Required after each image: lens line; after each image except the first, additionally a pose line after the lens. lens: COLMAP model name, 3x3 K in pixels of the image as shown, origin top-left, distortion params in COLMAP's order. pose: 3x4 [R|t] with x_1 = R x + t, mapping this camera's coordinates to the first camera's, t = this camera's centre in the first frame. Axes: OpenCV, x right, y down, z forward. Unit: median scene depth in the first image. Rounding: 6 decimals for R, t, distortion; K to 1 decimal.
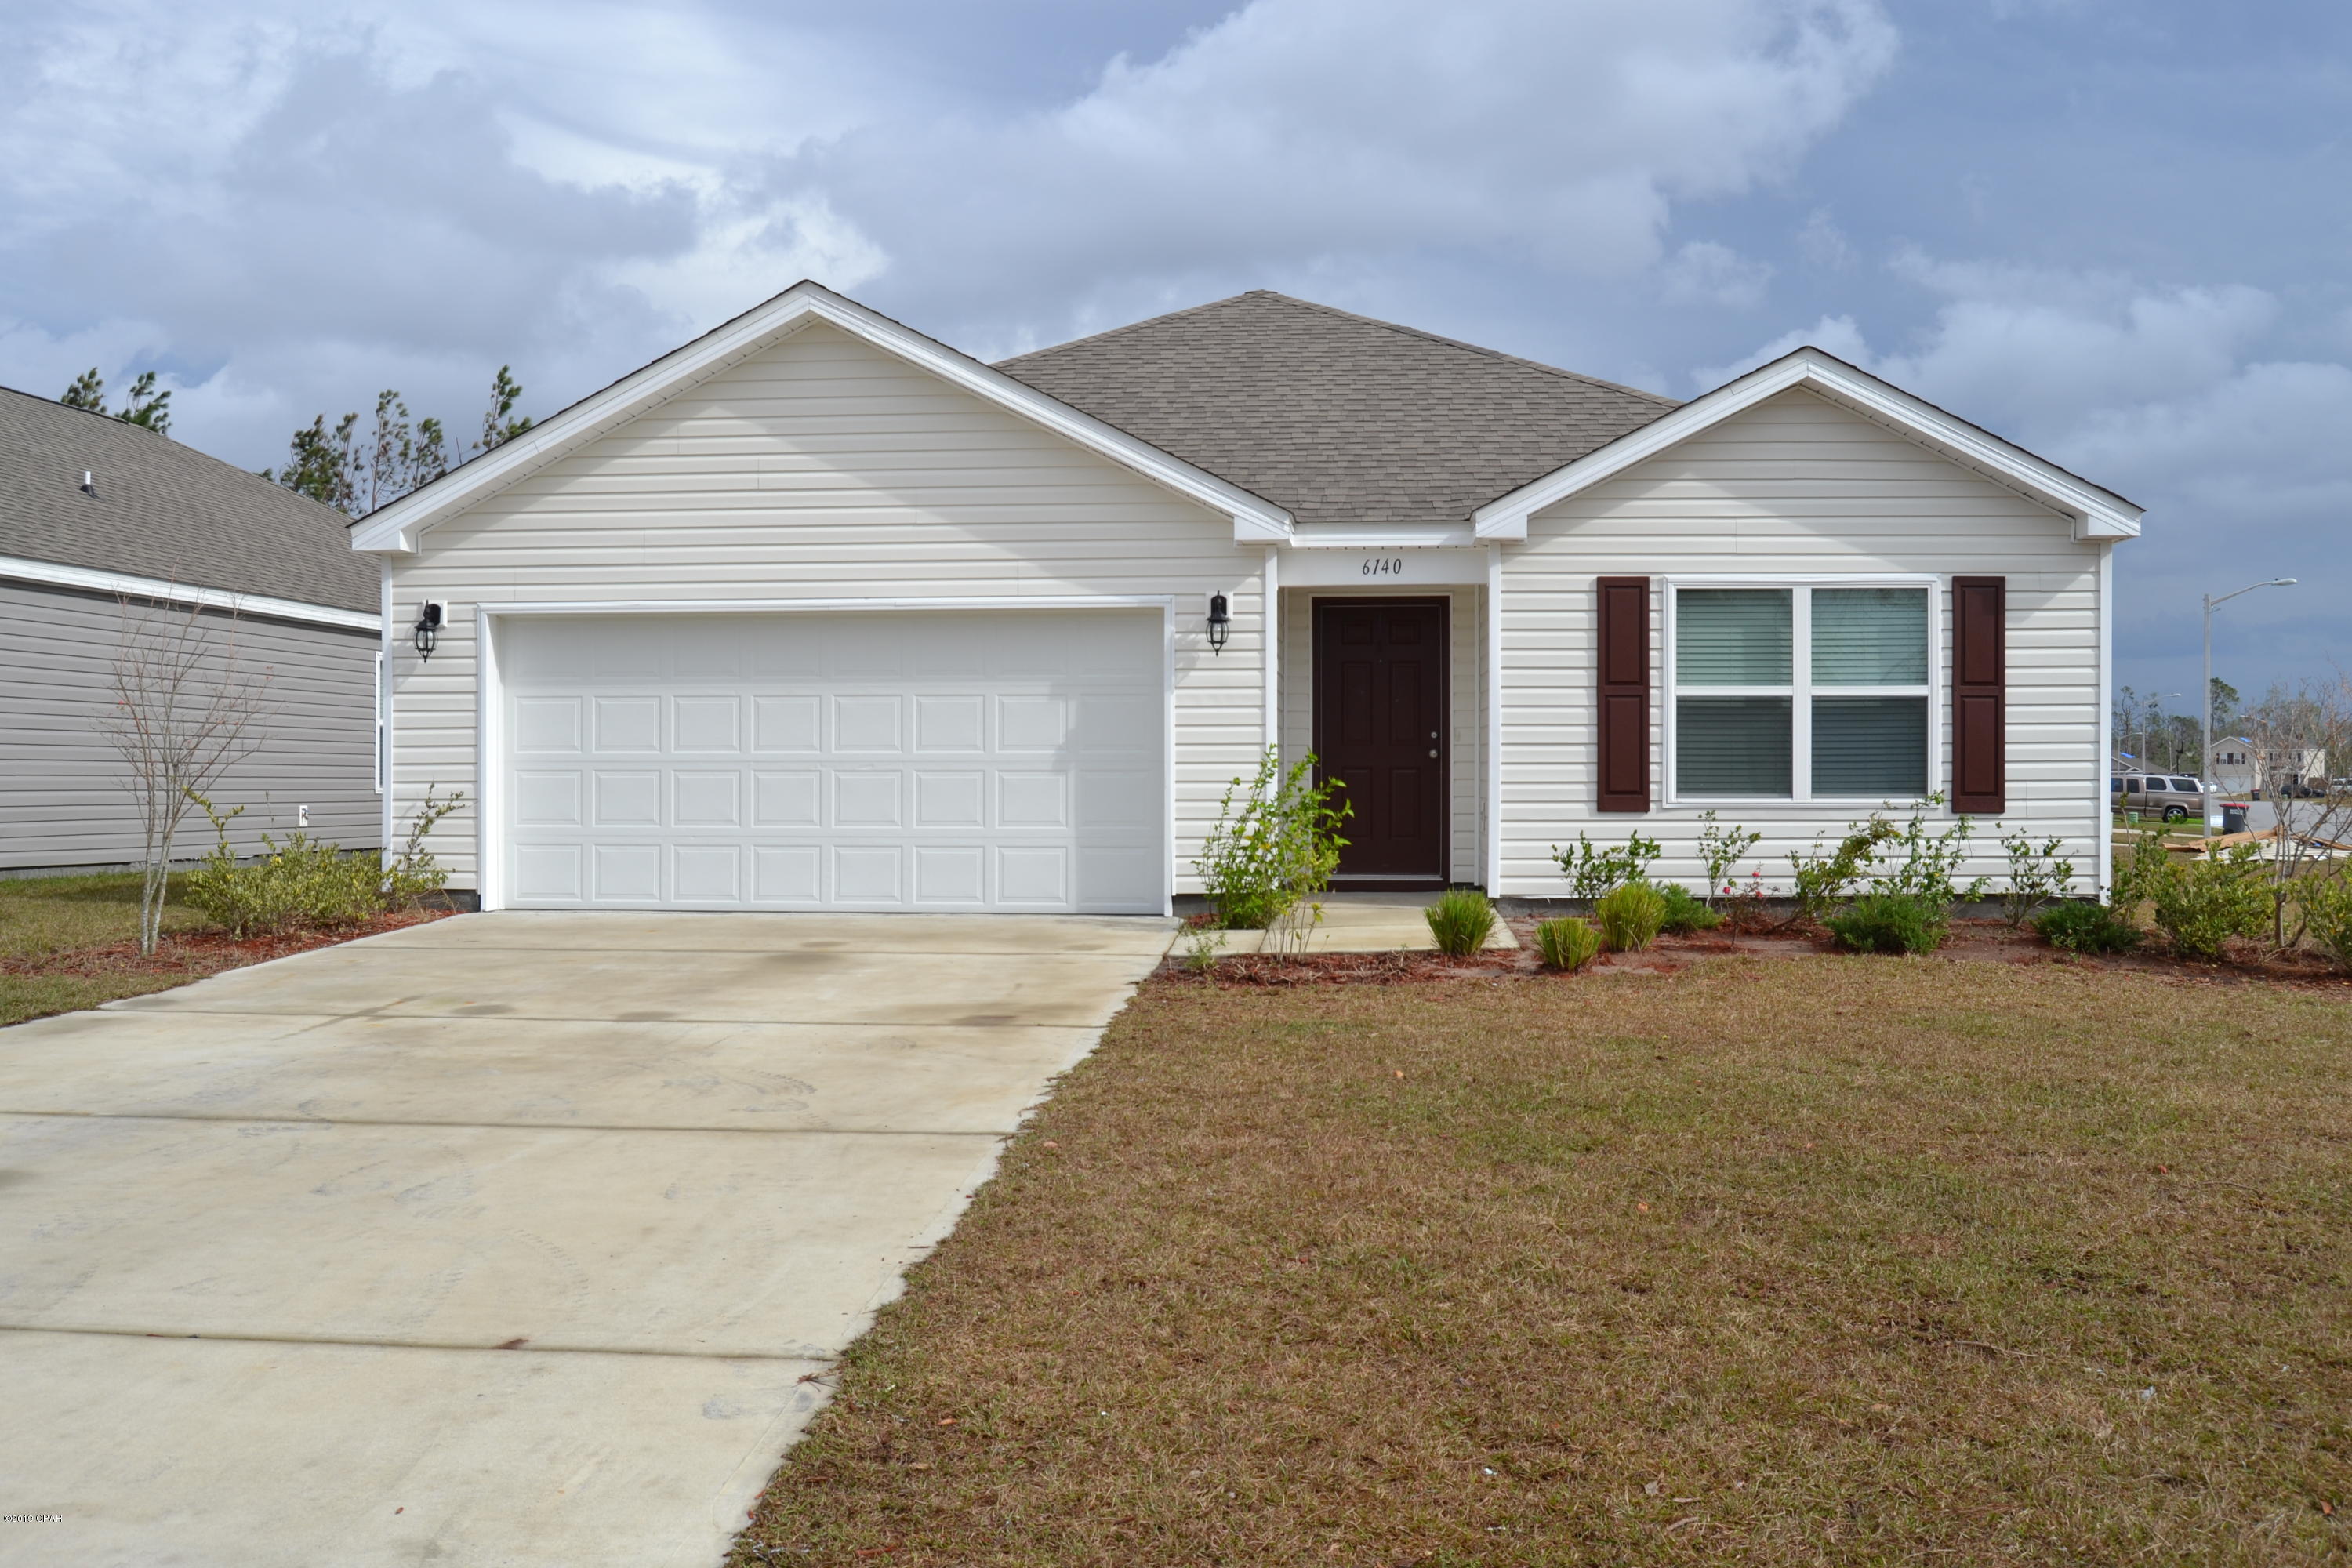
lens RADIAL K [[2029.0, 0, 1176.0], [0, 2029.0, 784.0], [0, 0, 1]] dist [-0.039542, 0.006106]
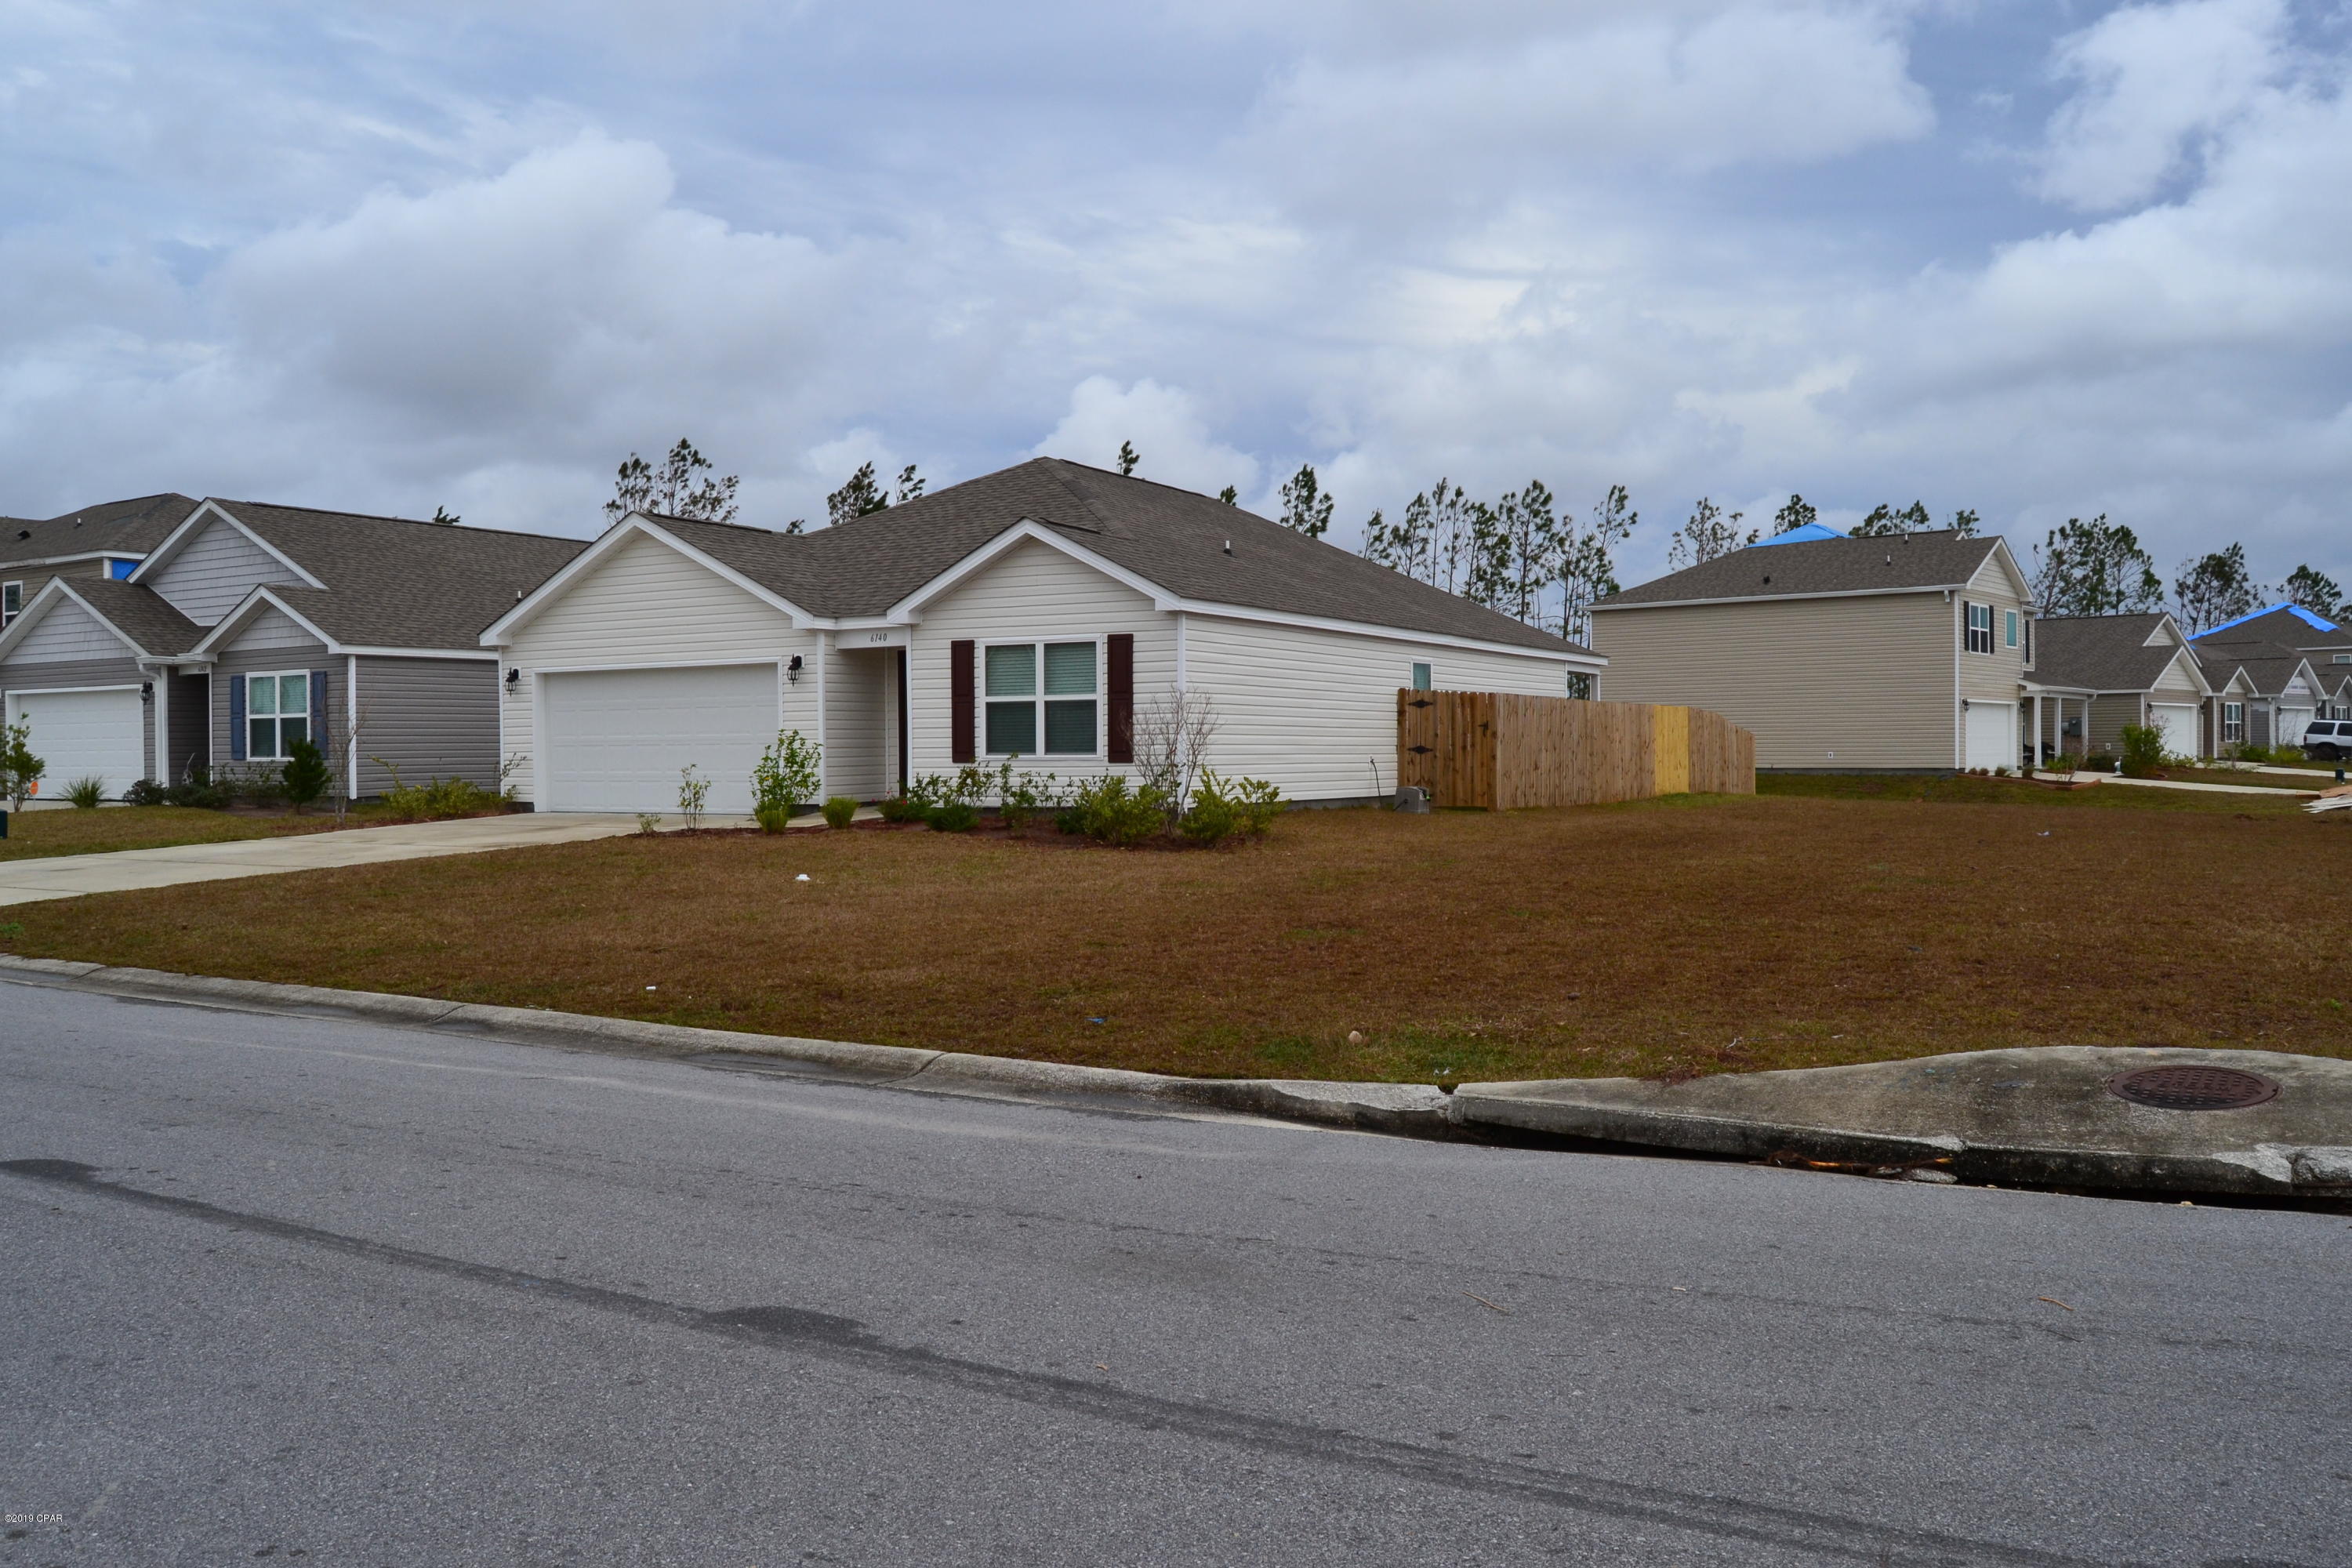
lens RADIAL K [[1878.8, 0, 1176.0], [0, 1878.8, 784.0], [0, 0, 1]] dist [-0.066684, 0.014857]
pose [[0.912364, 0.000494, -0.409380, 1.135849], [0.003622, 0.999950, 0.009277, 0.018247], [0.409364, -0.009947, 0.912317, -0.544436]]
